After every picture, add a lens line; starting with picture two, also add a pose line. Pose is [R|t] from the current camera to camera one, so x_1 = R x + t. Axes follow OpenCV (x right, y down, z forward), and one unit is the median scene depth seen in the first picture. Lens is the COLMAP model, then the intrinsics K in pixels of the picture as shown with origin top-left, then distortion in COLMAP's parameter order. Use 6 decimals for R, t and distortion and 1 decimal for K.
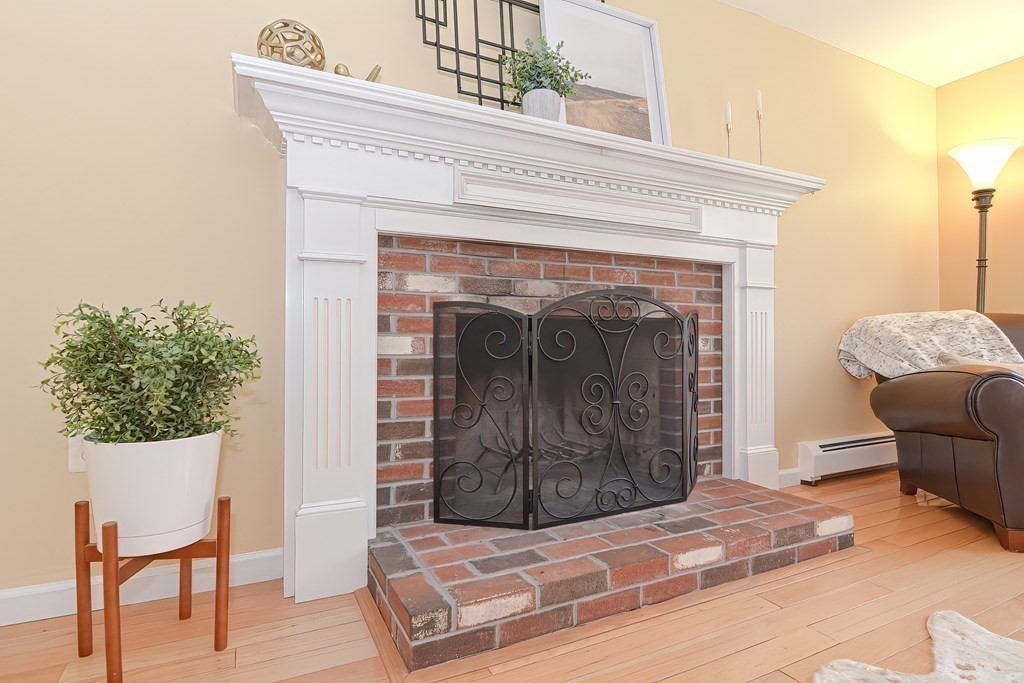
lens RADIAL K [[487.9, 0, 468.9], [0, 487.9, 338.5], [0, 0, 1]] dist [0.000130, -0.001422]
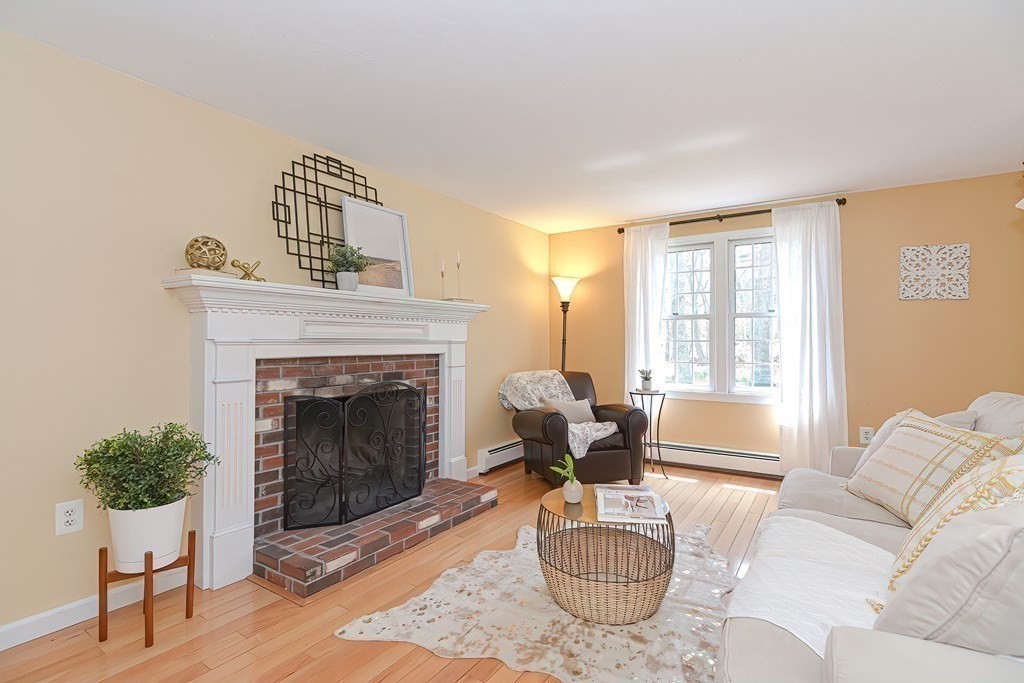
lens RADIAL K [[516.0, 0, 461.6], [0, 516.0, 337.8], [0, 0, 1]] dist [0.000513, -0.000383]
pose [[0.861901, 0.005678, 0.507044, -0.419026], [-0.005147, 0.999984, -0.002448, -0.257415], [-0.507050, -0.000500, 0.861917, -0.760120]]
